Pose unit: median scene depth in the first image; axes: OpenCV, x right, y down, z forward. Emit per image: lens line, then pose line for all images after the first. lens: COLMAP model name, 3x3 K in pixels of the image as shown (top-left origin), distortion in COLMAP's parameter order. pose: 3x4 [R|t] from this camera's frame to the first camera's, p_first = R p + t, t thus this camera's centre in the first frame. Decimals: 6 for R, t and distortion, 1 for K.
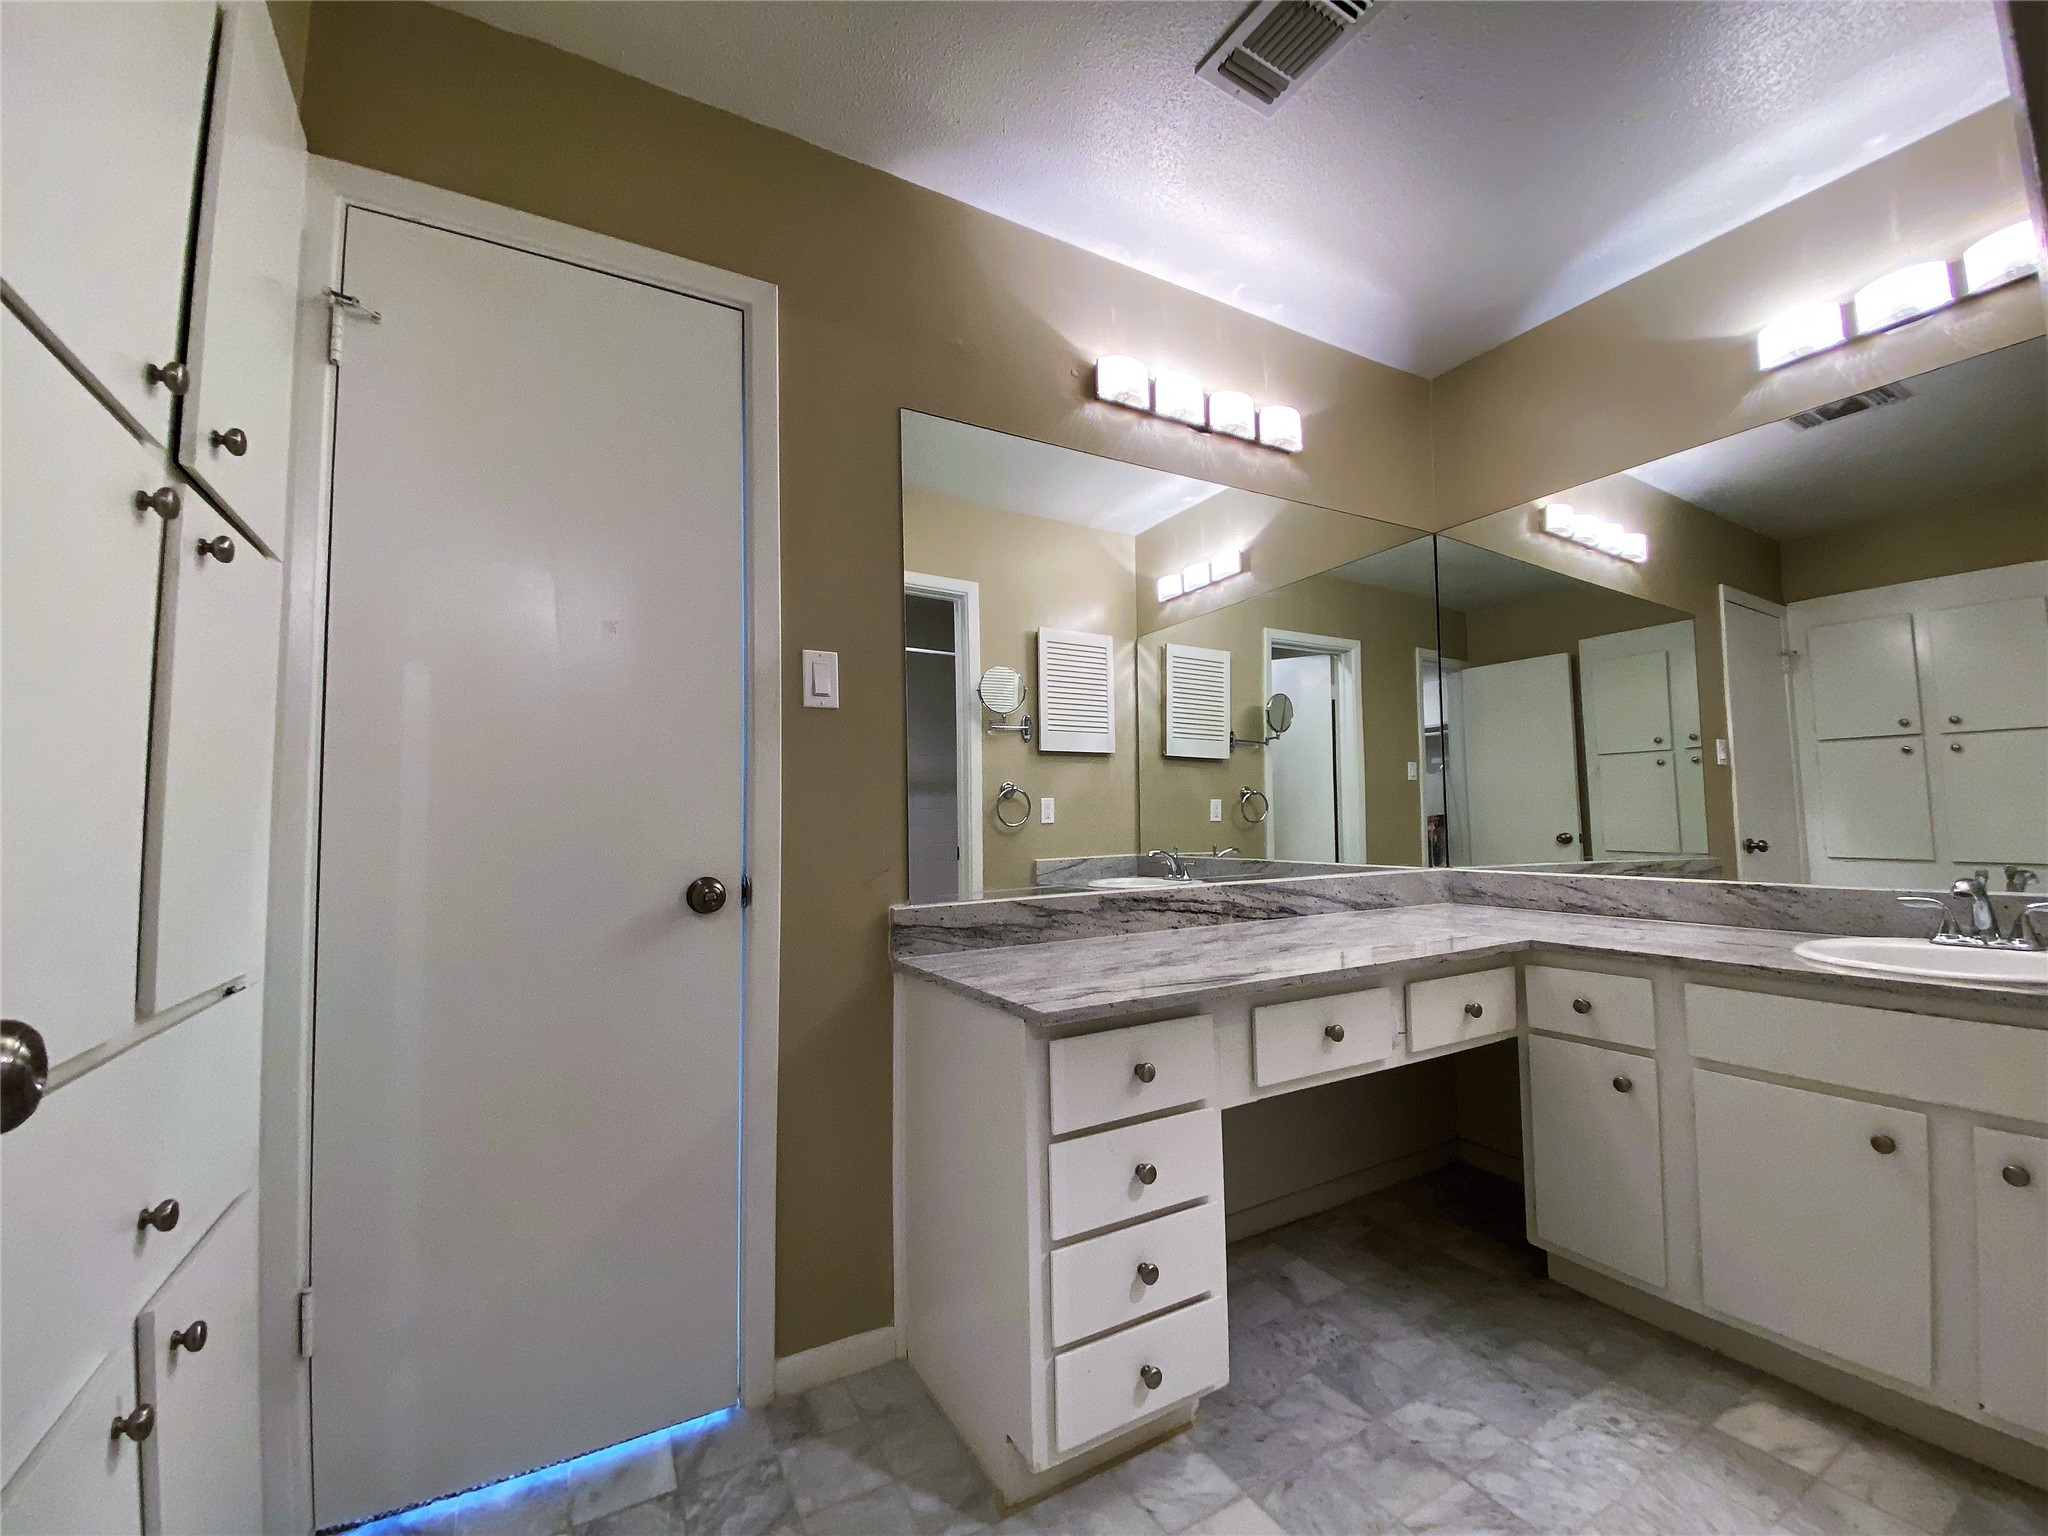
lens RADIAL K [[843.9, 0, 1024.4], [0, 843.9, 776.5], [0, 0, 1]] dist [0.028397, -0.023134]
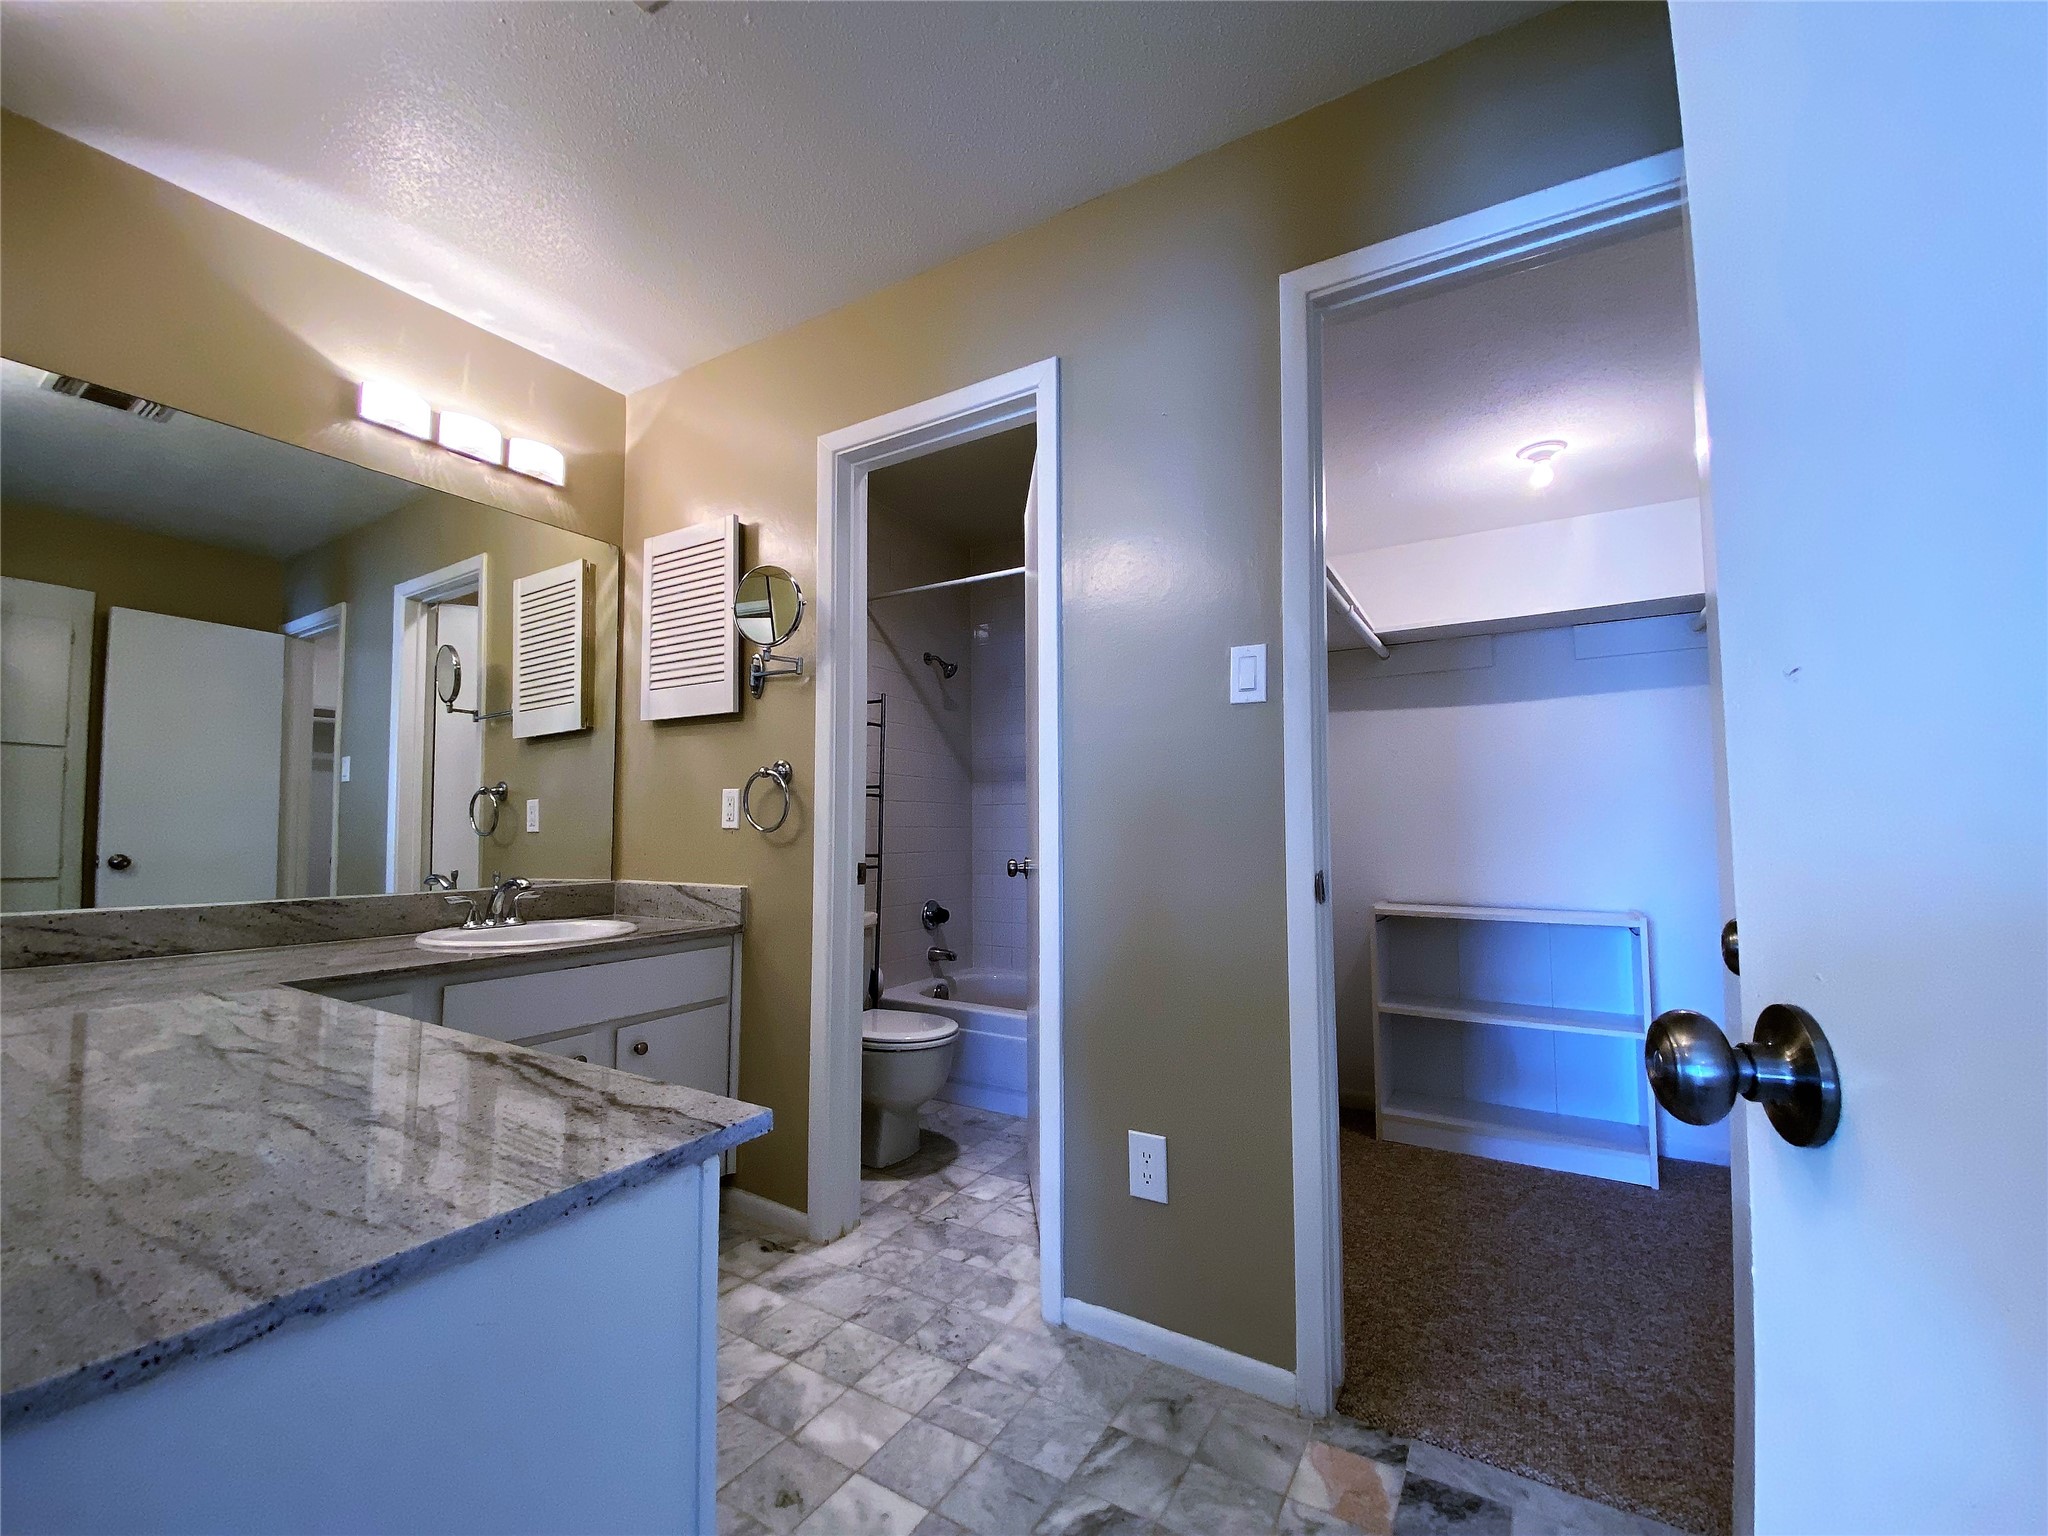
lens RADIAL K [[843.9, 0, 1024.4], [0, 843.9, 776.5], [0, 0, 1]] dist [0.028397, -0.023134]
pose [[-0.487880, 0.060027, 0.870845, -0.491064], [-0.044324, 0.994642, -0.093393, 0.044666], [-0.871785, -0.084164, -0.482605, 0.807388]]
